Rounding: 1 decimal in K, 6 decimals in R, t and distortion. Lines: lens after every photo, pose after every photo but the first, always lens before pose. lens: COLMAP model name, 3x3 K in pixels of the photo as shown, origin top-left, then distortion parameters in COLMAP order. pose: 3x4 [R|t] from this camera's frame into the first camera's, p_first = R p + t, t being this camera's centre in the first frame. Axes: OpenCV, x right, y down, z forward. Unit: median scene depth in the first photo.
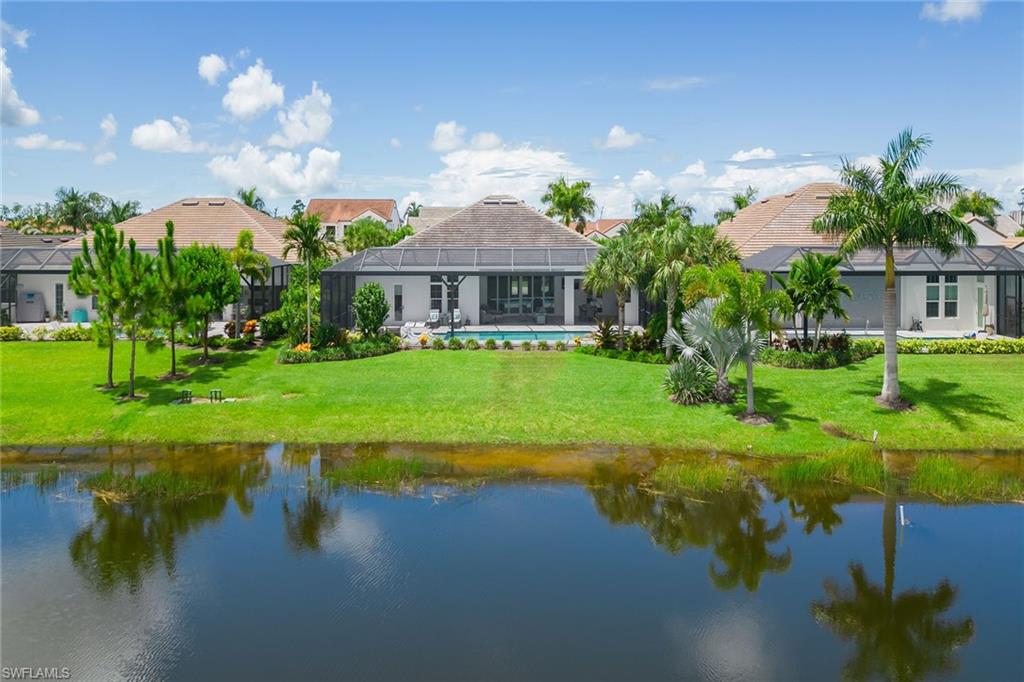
lens RADIAL K [[2055.6, 0, 514.2], [0, 2055.6, 344.6], [0, 0, 1]] dist [-0.051398, 0.000000]
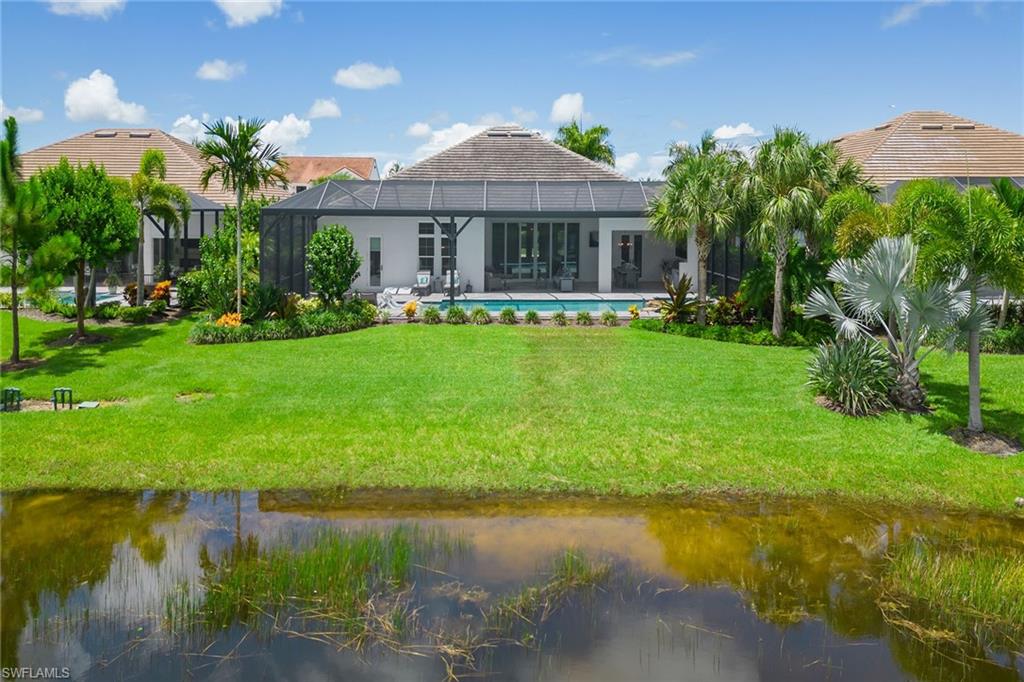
lens RADIAL K [[2055.6, 0, 509.3], [0, 2055.6, 336.9], [0, 0, 1]] dist [-0.051398, 0.000000]
pose [[0.999976, 0.002739, 0.006414, -0.016247], [-0.002778, 0.999978, 0.006055, 0.002661], [-0.006398, -0.006072, 0.999961, 0.330749]]
